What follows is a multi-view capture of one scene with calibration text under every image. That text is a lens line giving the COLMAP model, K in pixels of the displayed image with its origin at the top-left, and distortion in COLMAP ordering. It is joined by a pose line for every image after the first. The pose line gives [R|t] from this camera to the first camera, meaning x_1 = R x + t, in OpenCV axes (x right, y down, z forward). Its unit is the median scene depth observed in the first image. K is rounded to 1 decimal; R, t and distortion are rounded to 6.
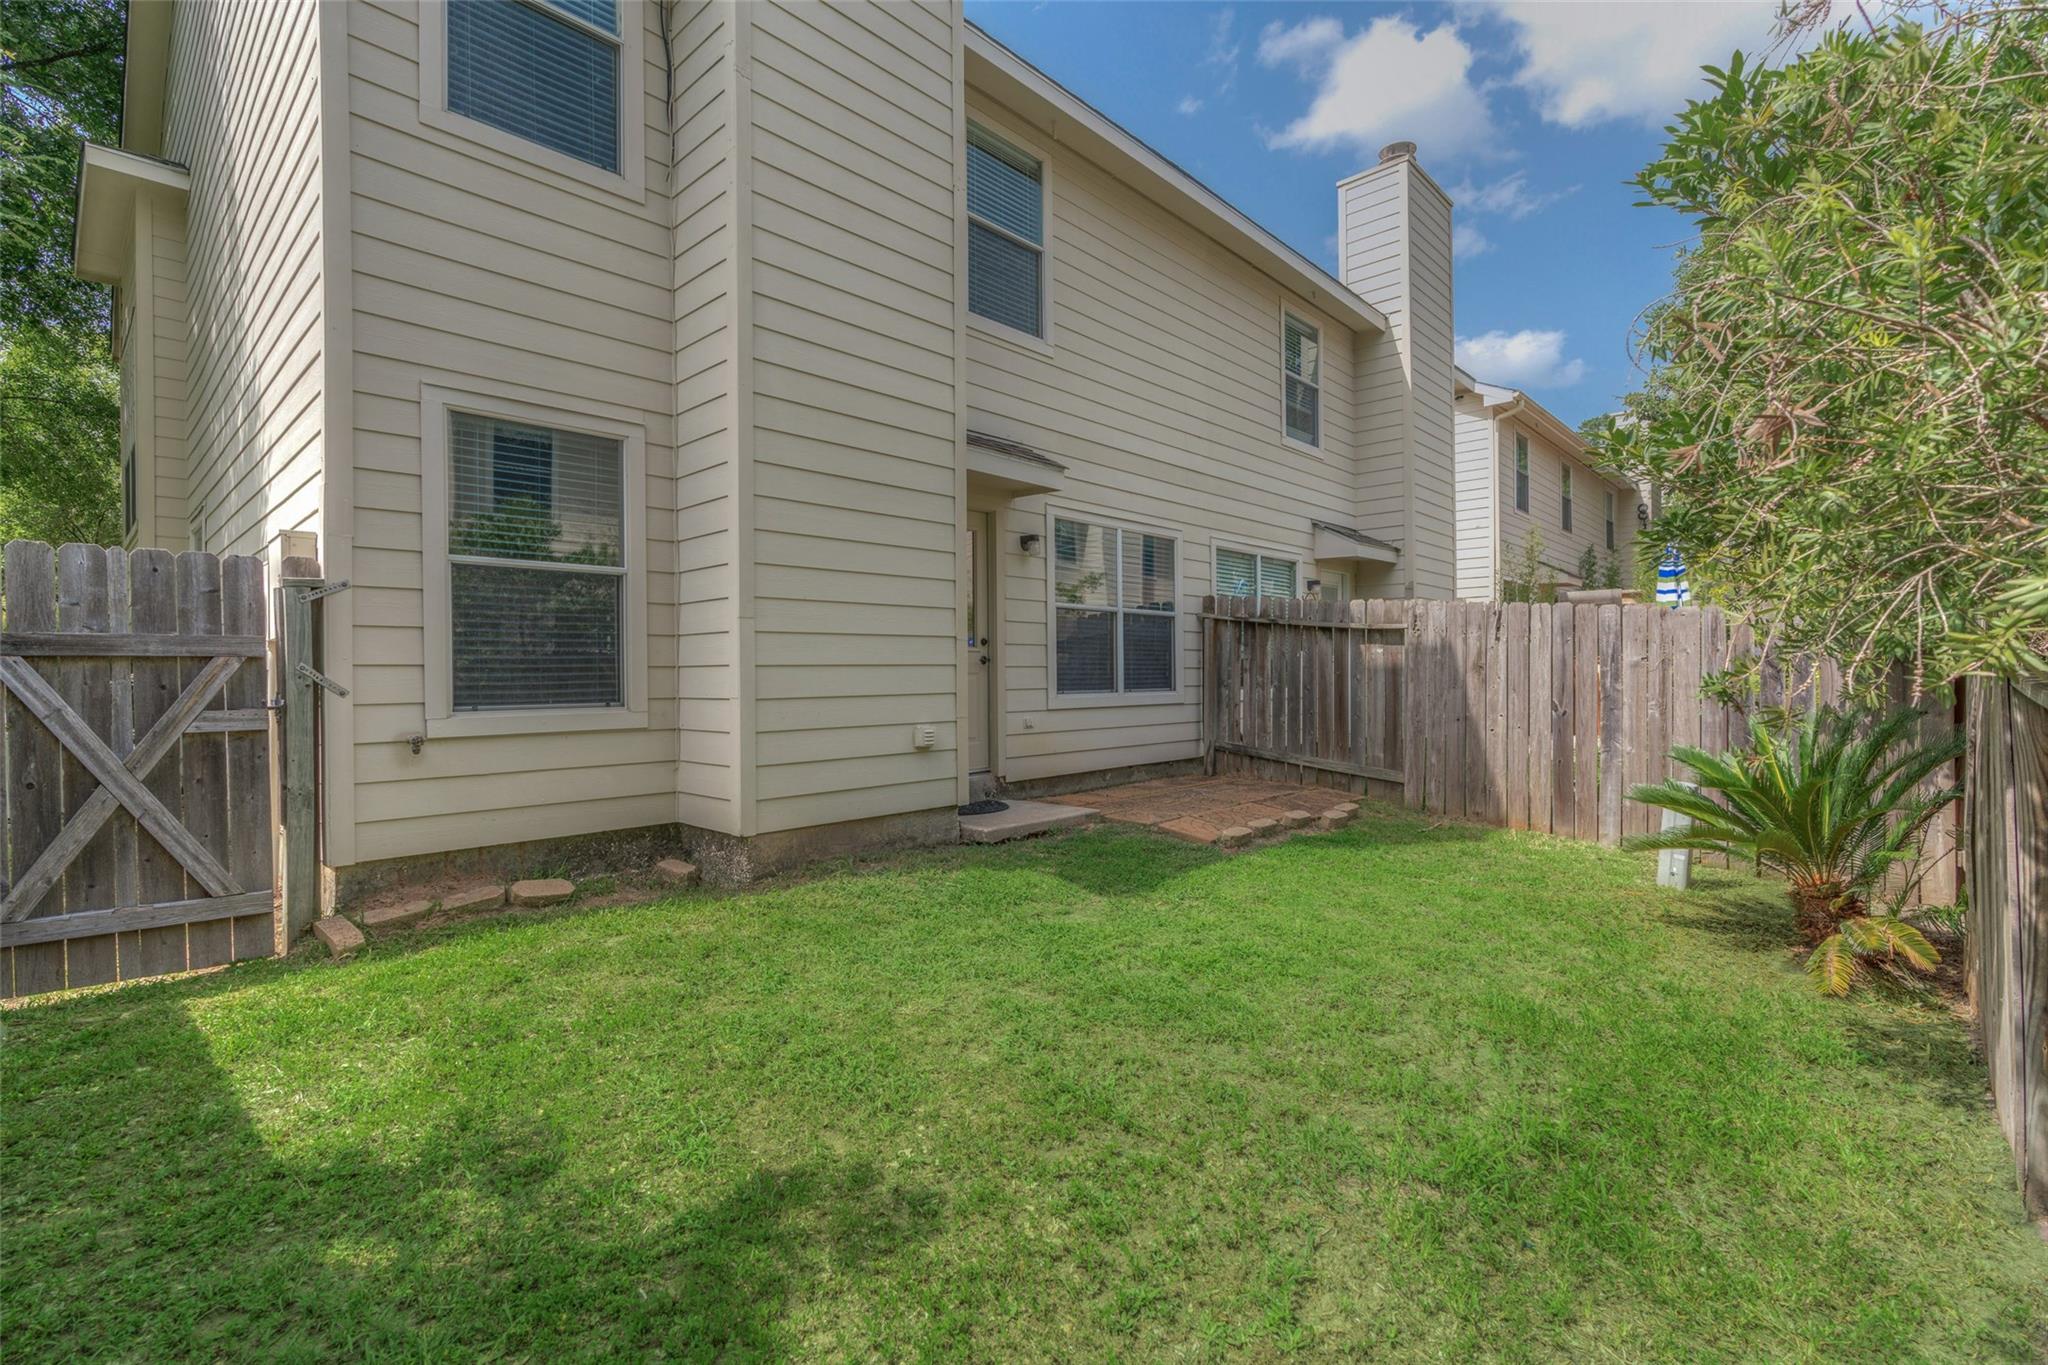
lens RADIAL K [[930.4, 0, 1017.1], [0, 930.4, 677.4], [0, 0, 1]] dist [-0.000704, 0.000007]
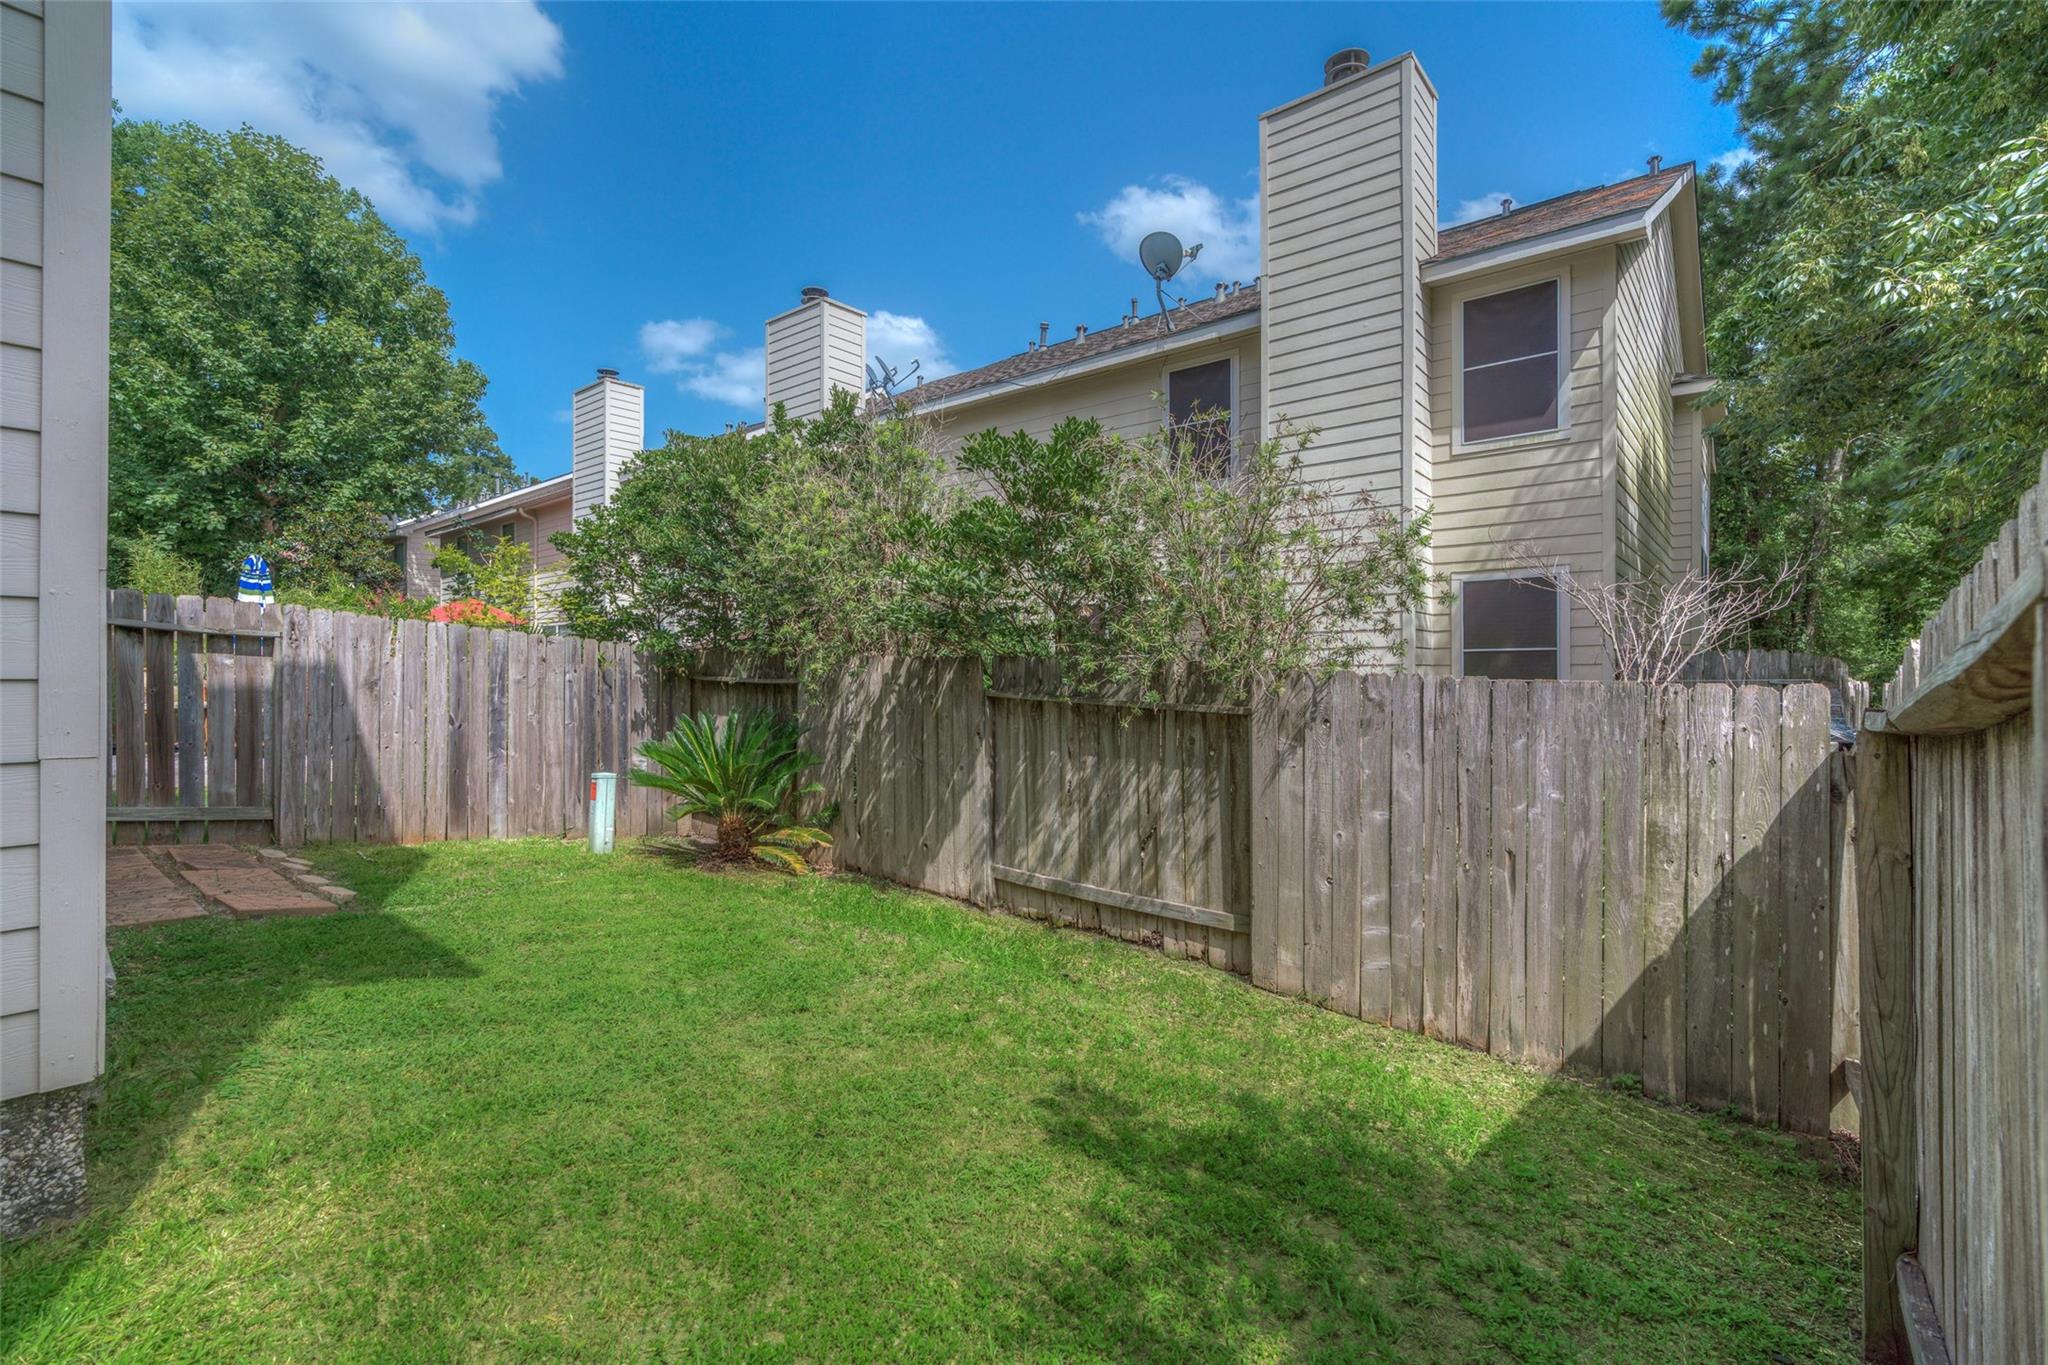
lens RADIAL K [[930.4, 0, 1018.4], [0, 930.4, 679.7], [0, 0, 1]] dist [-0.000704, 0.000007]
pose [[-0.037771, 0.010239, 0.999234, -0.505903], [0.006653, 0.999928, -0.009995, -0.000472], [-0.999264, 0.006271, -0.037837, 0.396454]]
